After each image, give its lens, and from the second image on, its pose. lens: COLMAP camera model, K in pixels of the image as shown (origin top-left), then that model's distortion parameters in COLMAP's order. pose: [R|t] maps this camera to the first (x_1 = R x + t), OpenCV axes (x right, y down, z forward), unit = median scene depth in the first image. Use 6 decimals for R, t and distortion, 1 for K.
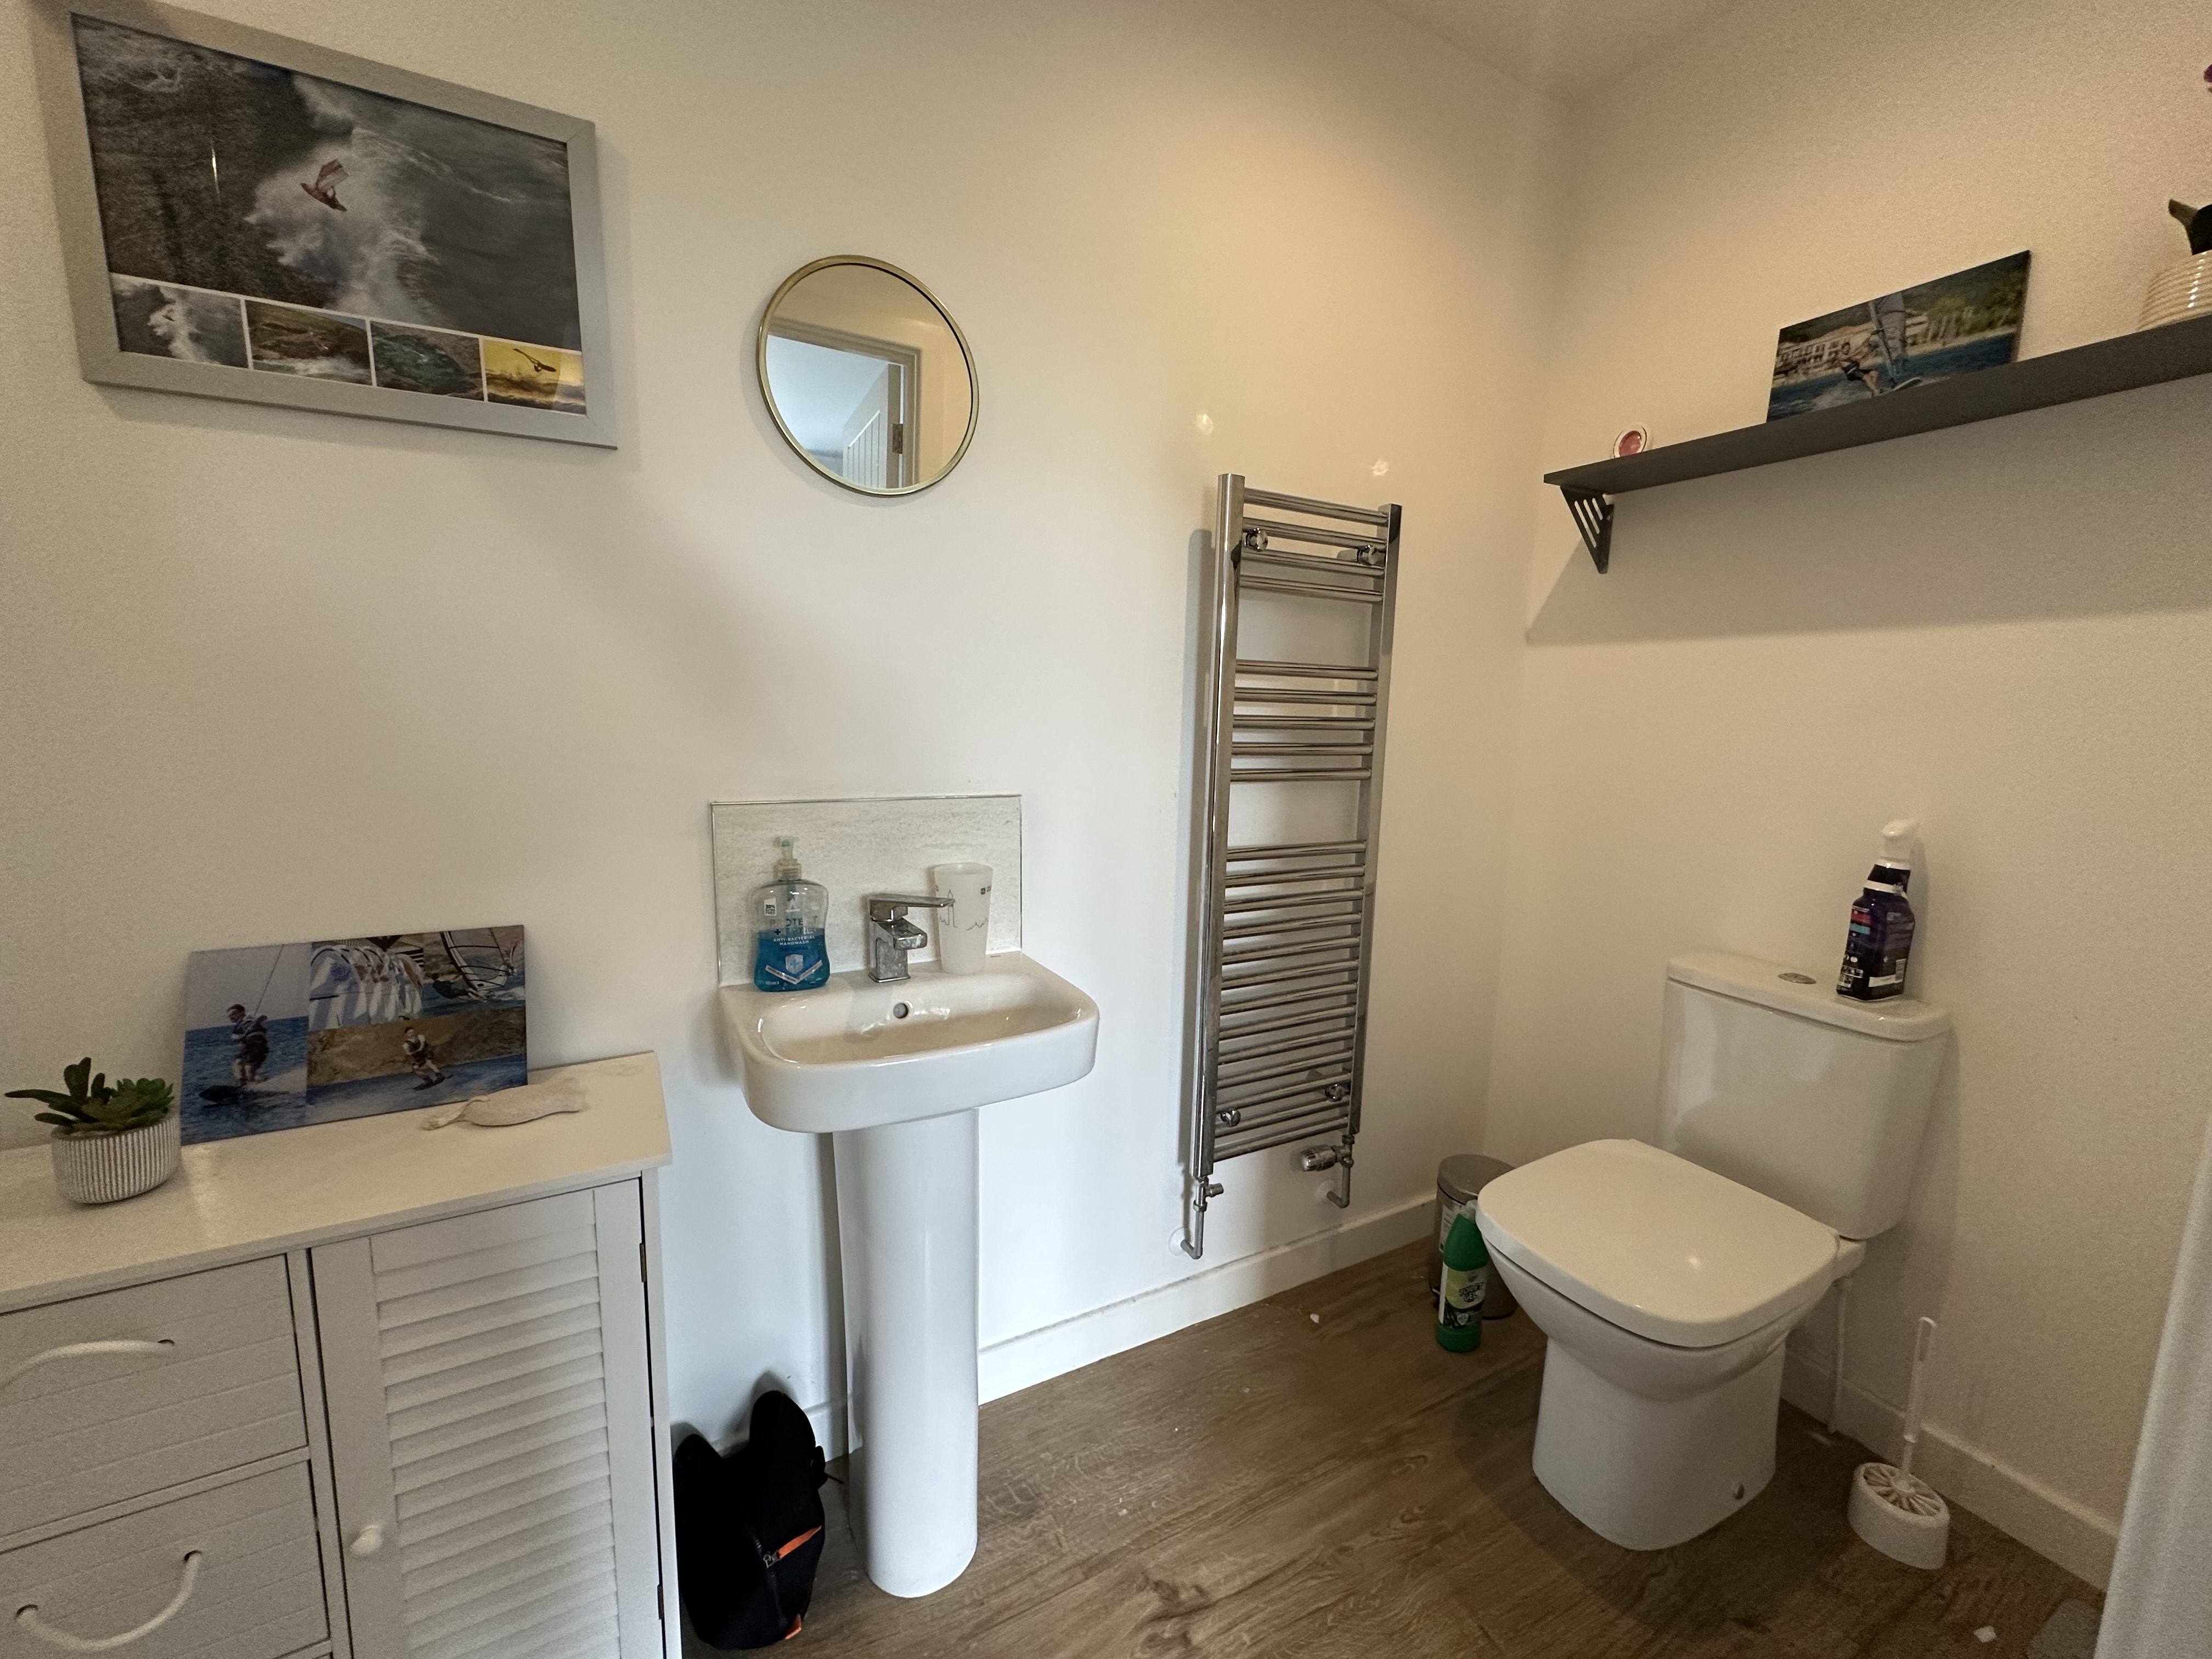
lens RADIAL K [[887.2, 0, 1106.0], [0, 887.2, 829.5], [0, 0, 1]] dist [-0.002992, 0.000548]
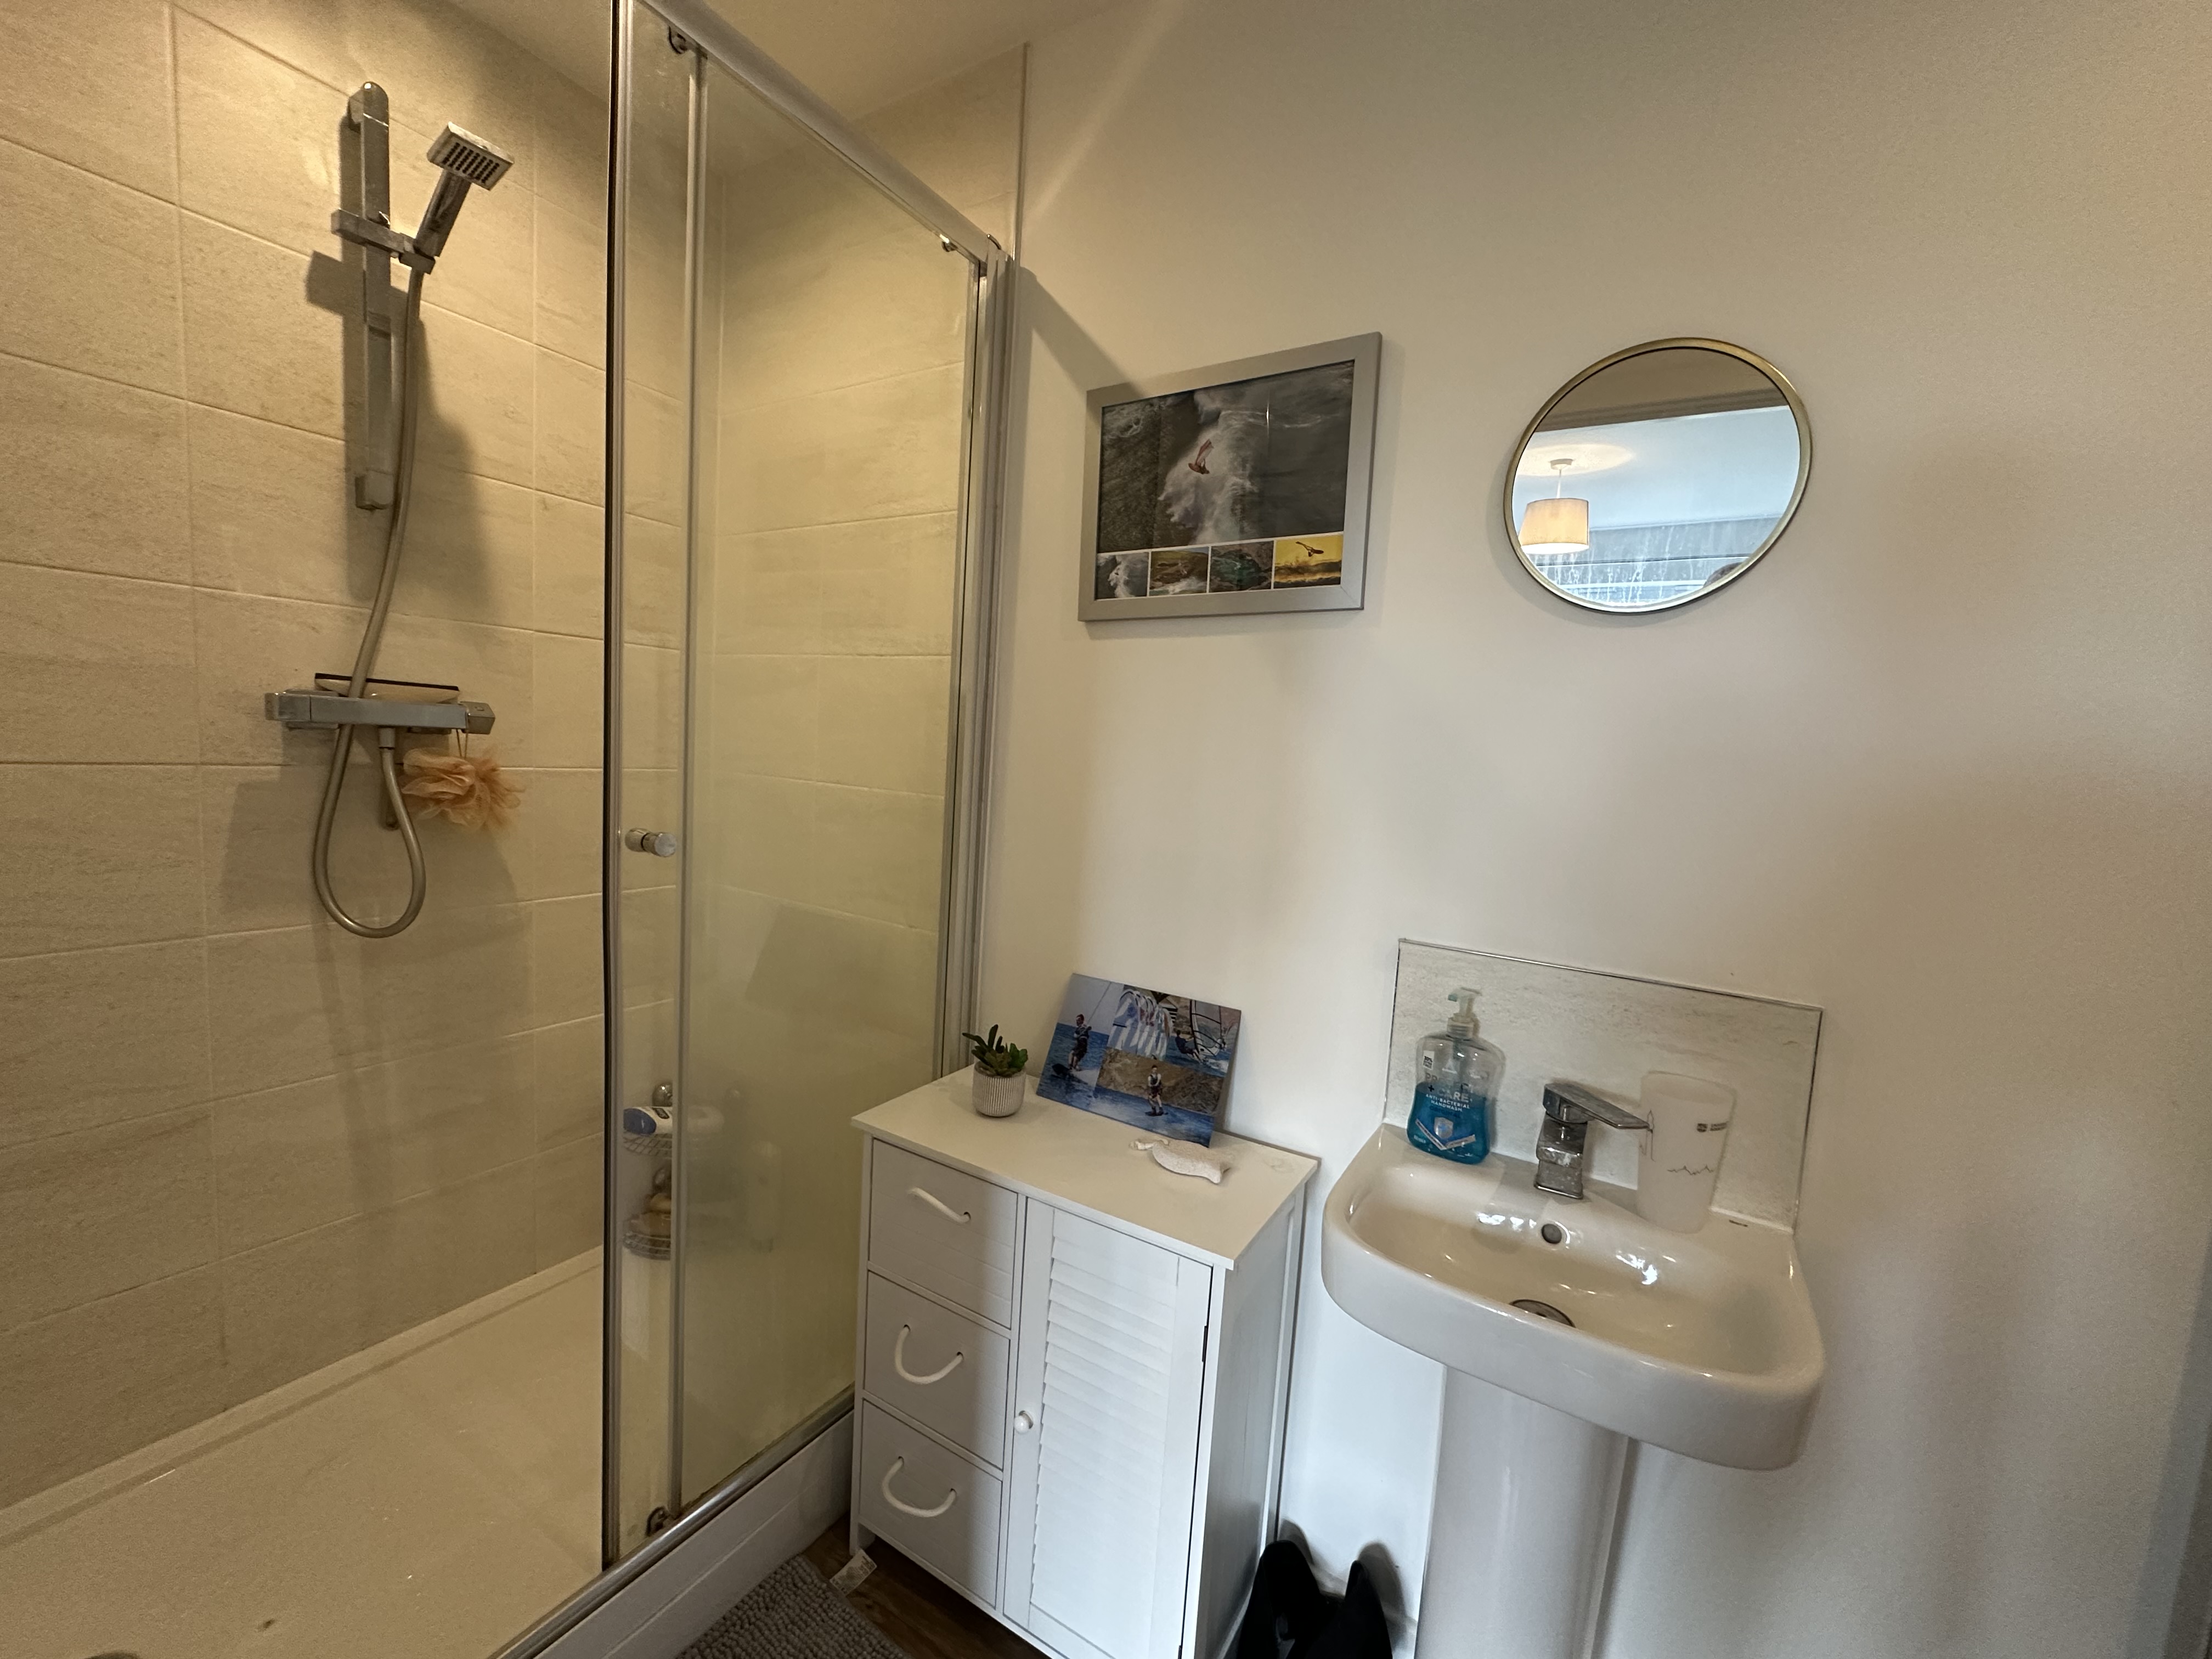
lens RADIAL K [[887.2, 0, 1106.0], [0, 887.2, 829.5], [0, 0, 1]] dist [-0.002992, 0.000548]
pose [[0.490055, 0.088503, -0.867187, 0.303273], [-0.168712, 0.985651, 0.005253, -0.122214], [0.855209, 0.143730, 0.497954, 0.238331]]
